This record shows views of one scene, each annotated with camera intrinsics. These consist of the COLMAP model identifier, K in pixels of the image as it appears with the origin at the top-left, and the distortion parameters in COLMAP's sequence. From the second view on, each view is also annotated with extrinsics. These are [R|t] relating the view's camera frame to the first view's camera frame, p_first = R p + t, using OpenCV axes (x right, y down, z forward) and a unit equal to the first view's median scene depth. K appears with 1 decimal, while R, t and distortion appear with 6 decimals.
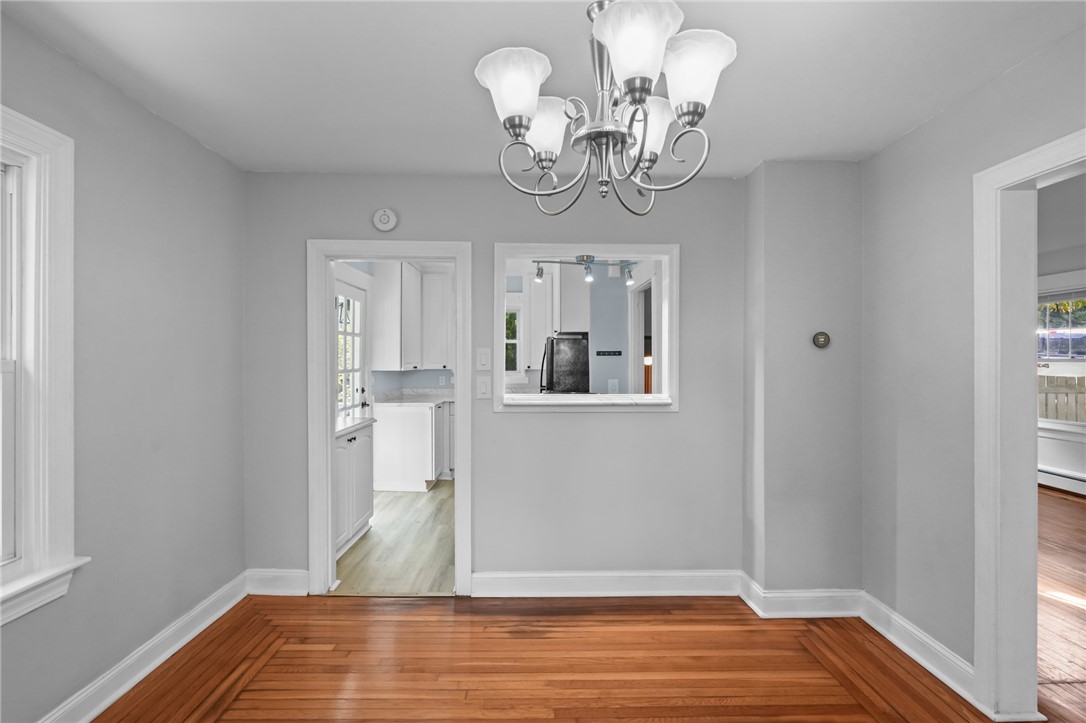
lens RADIAL K [[504.8, 0, 548.8], [0, 504.8, 352.6], [0, 0, 1]] dist [-0.049007, 0.016855]
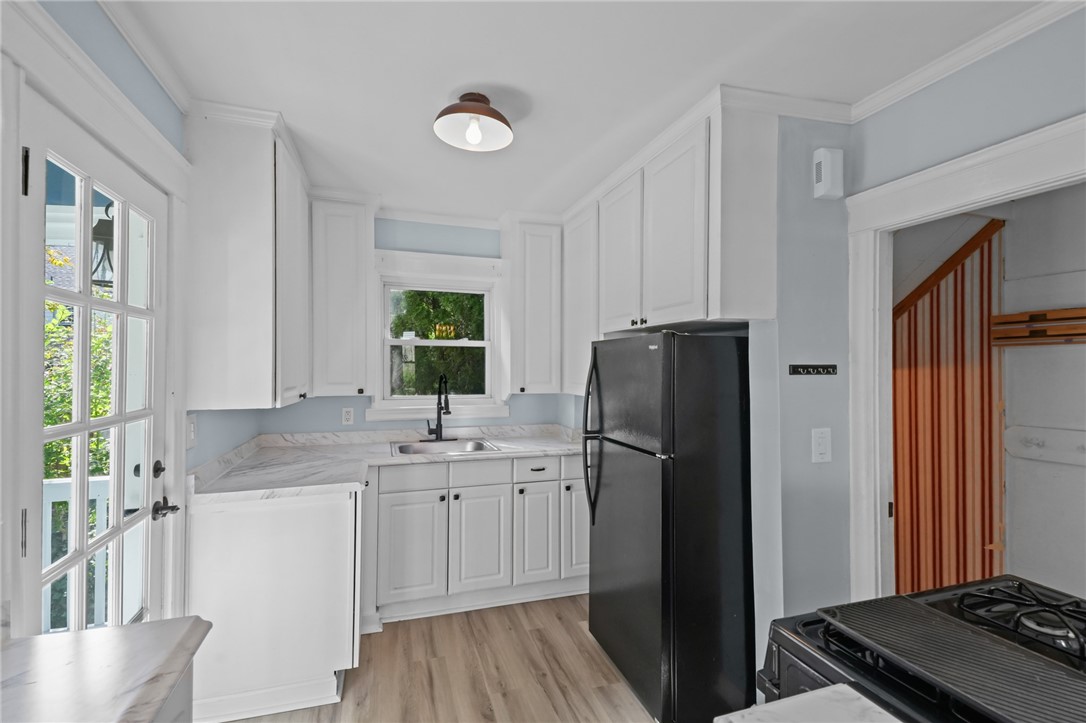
lens RADIAL K [[488.7, 0, 543.0], [0, 488.7, 361.5], [0, 0, 1]] dist [0.036037, -0.019450]
pose [[0.957926, 0.006773, 0.286934, -0.202895], [-0.007449, 0.999971, 0.001263, -0.003858], [-0.286918, -0.003347, 0.957949, 0.563989]]
